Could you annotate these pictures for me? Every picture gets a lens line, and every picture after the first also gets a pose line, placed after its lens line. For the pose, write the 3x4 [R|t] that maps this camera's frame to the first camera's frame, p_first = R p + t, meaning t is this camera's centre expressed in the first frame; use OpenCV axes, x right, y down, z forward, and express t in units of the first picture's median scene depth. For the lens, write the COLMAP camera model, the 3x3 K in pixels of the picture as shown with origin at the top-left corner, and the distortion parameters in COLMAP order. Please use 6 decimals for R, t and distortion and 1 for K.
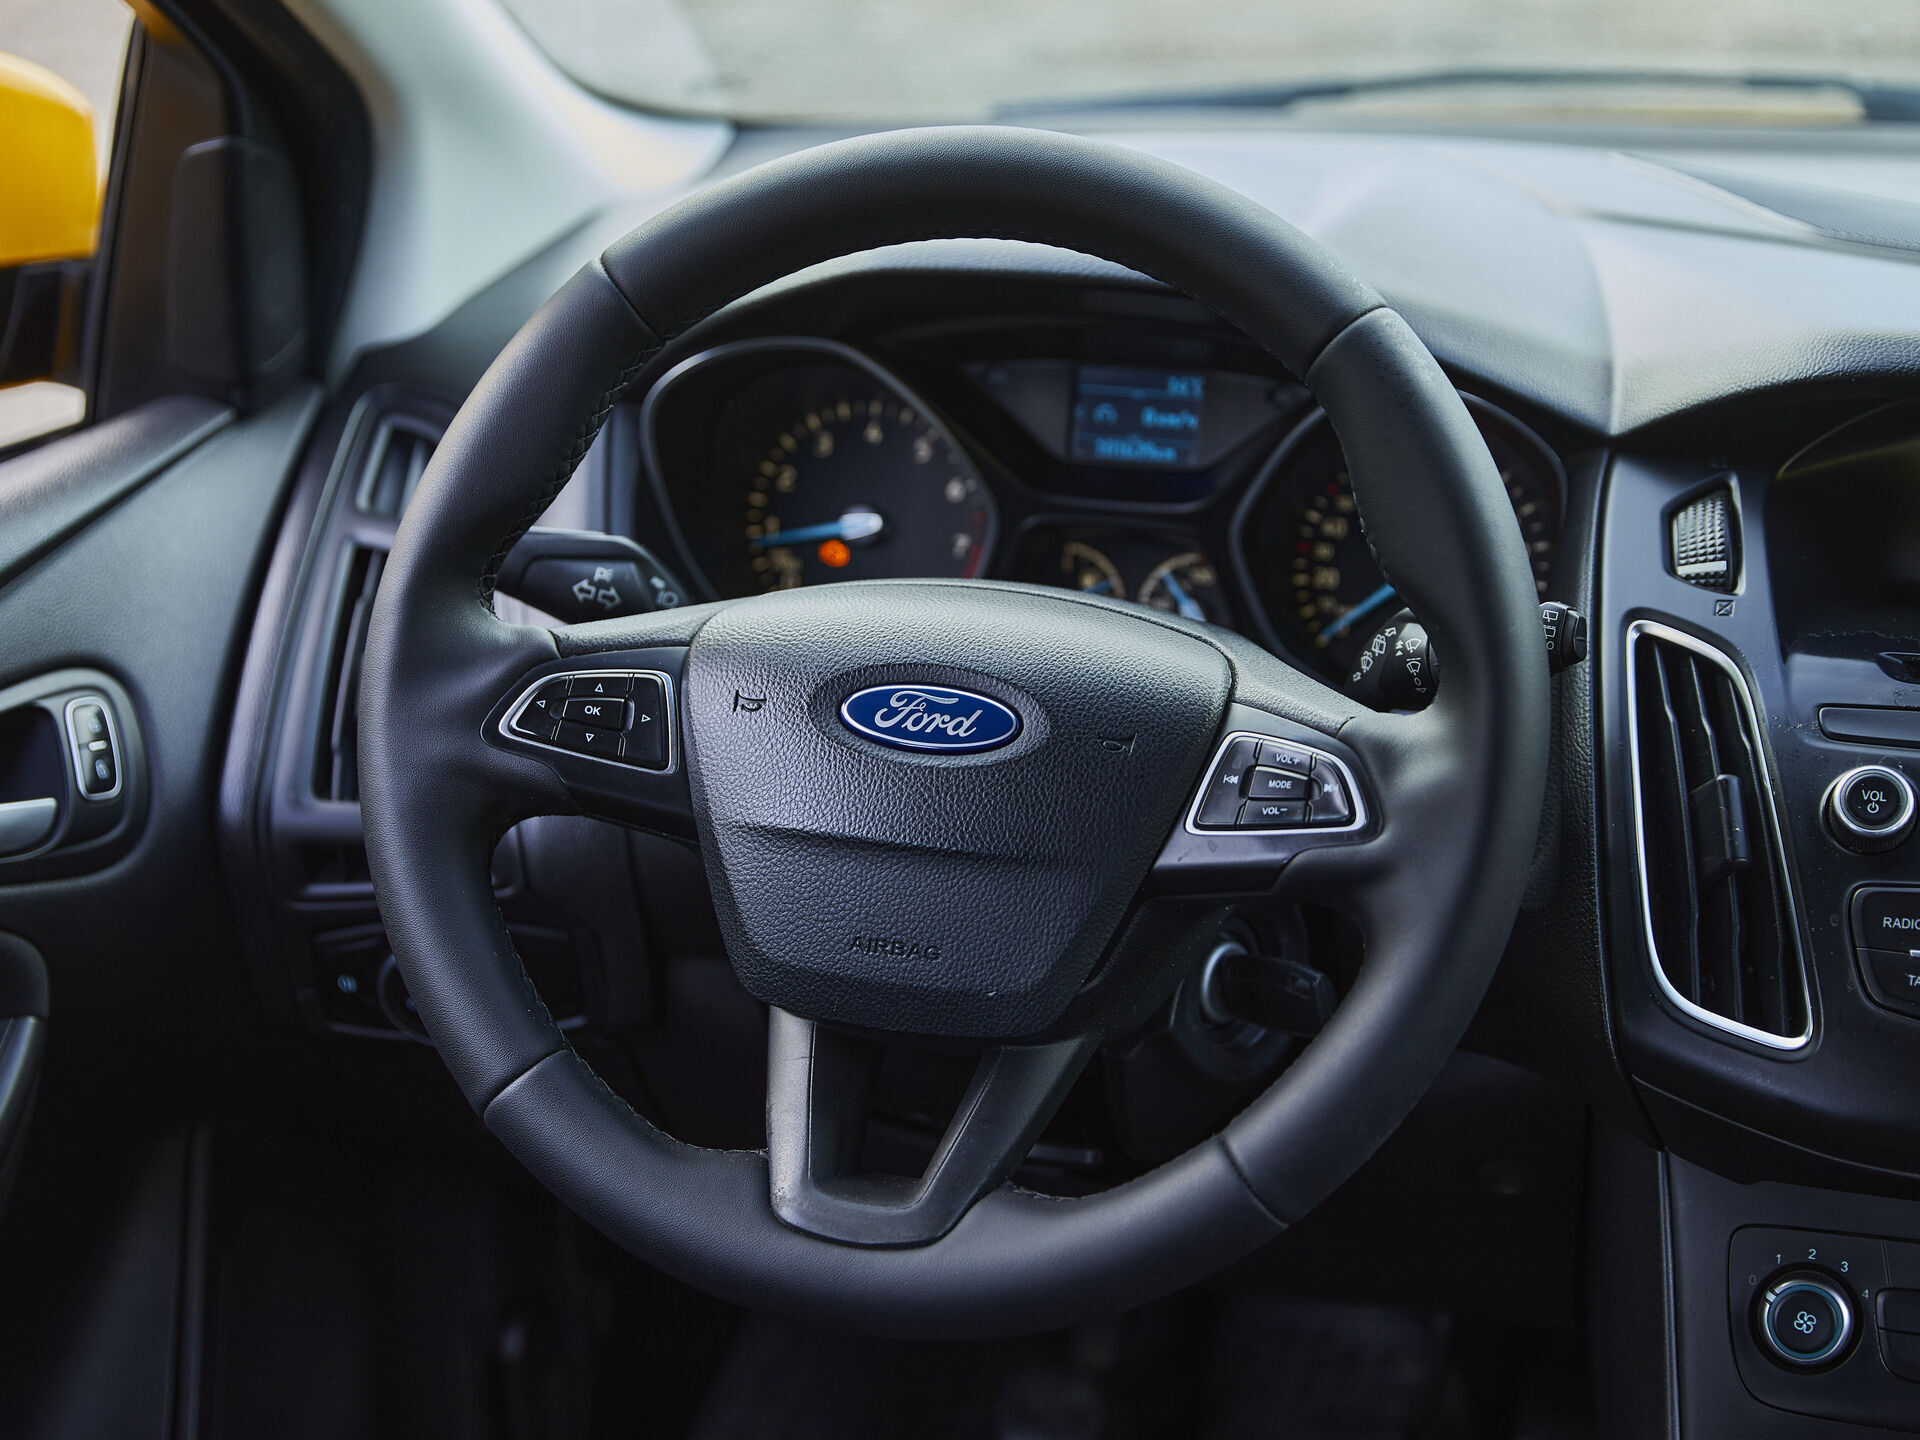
lens RADIAL K [[3475.0, 0, 962.2], [0, 3475.0, 713.5], [0, 0, 1]] dist [-0.170051, 0.000000]
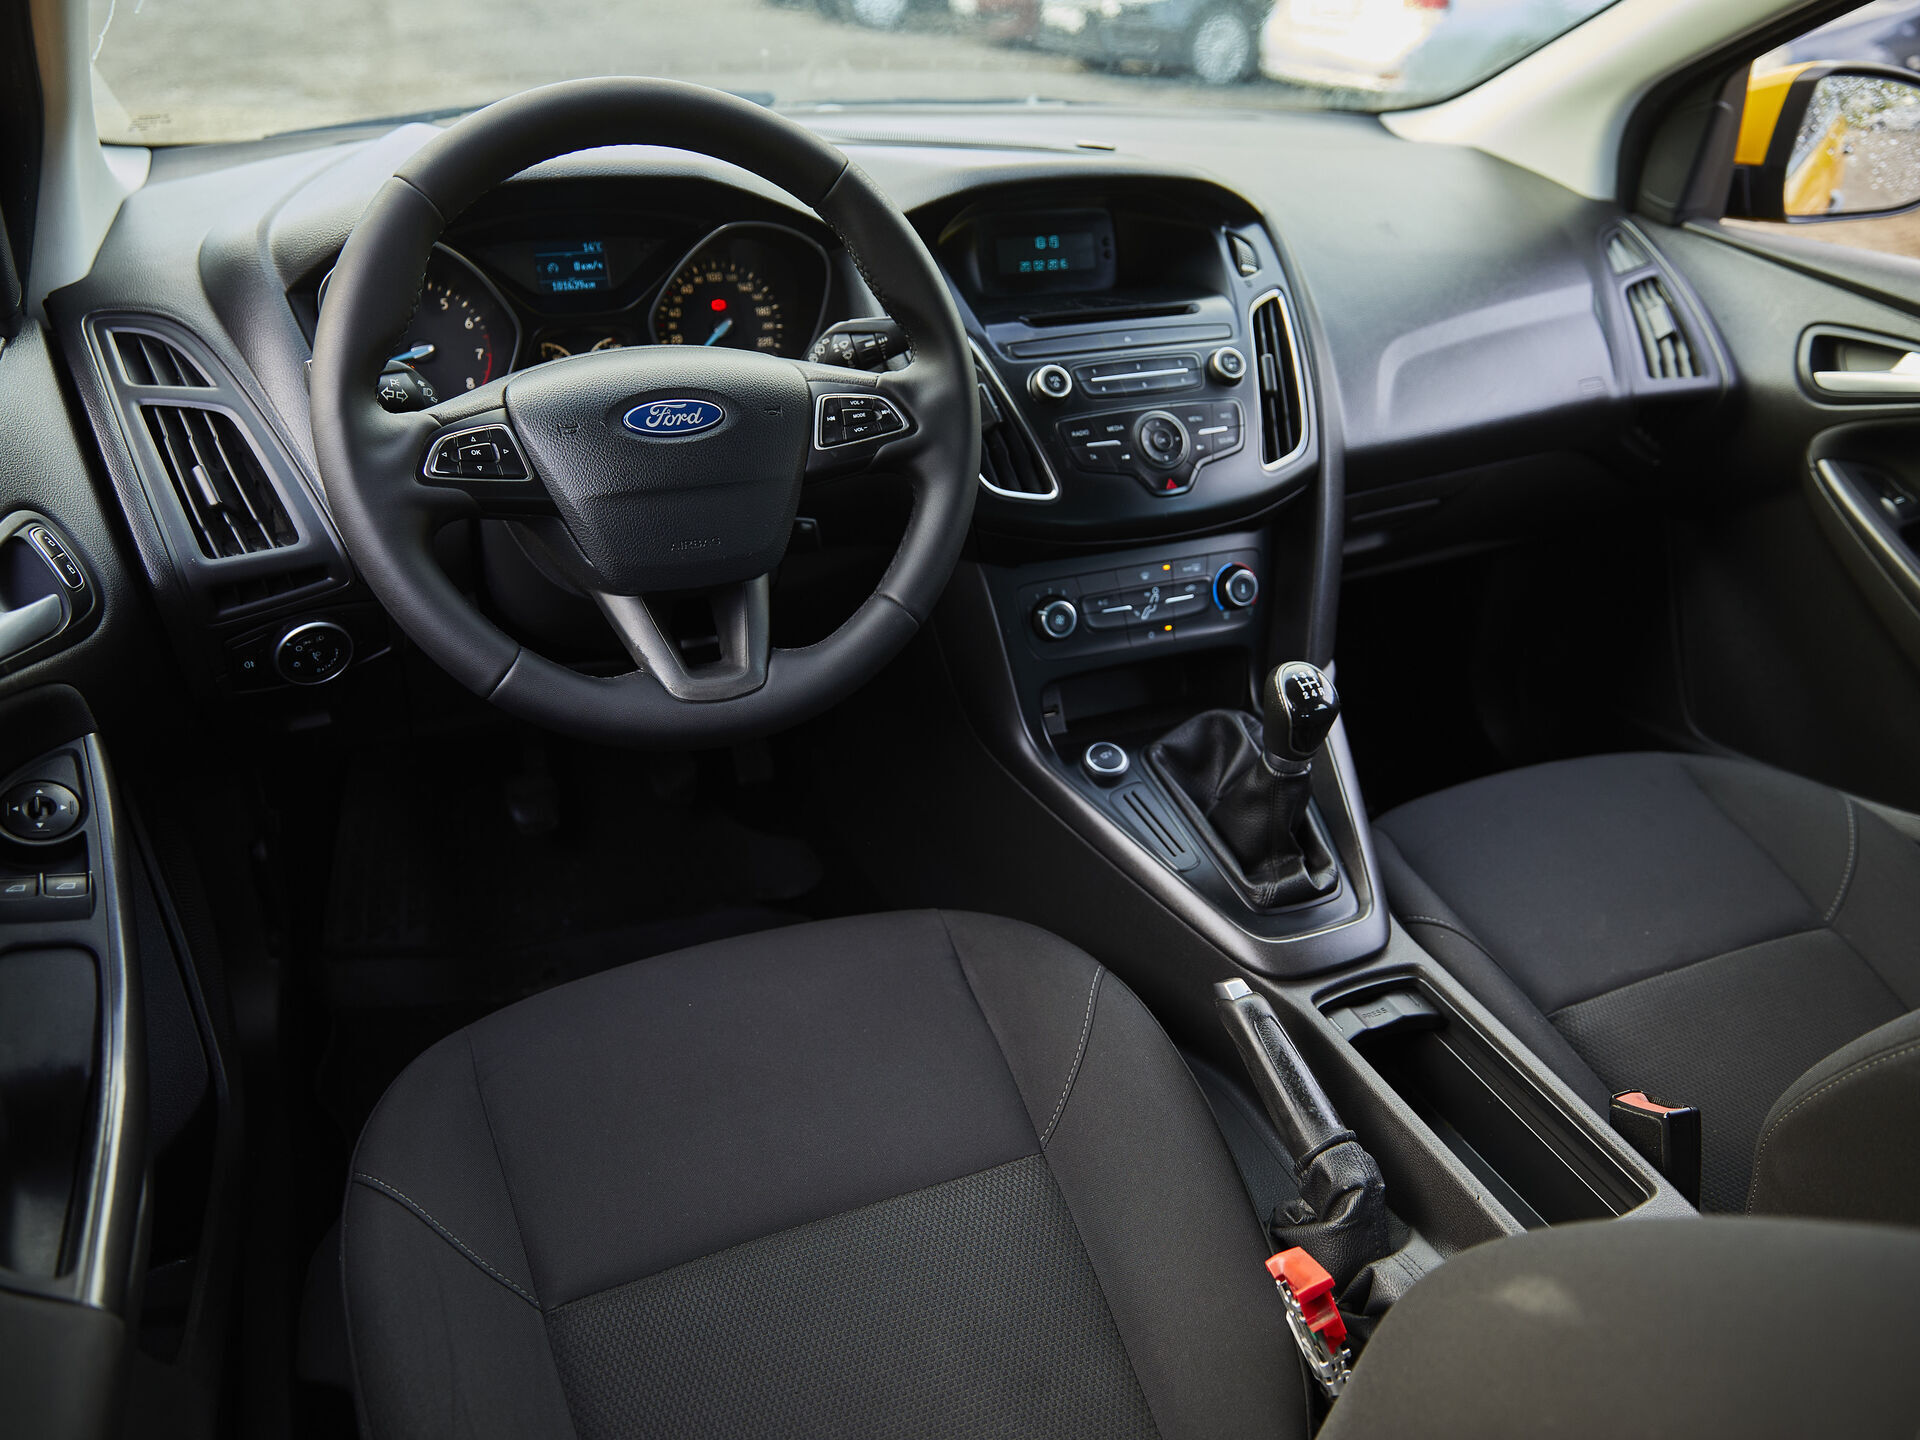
lens RADIAL K [[1413.4, 0, 949.7], [0, 1413.4, 734.0], [0, 0, 1]] dist [-0.040697, 0.016787]
pose [[0.777883, -0.298726, 0.552866, -0.351314], [0.178309, 0.948551, 0.261643, -0.008709], [-0.602581, -0.104947, 0.791127, 0.291627]]
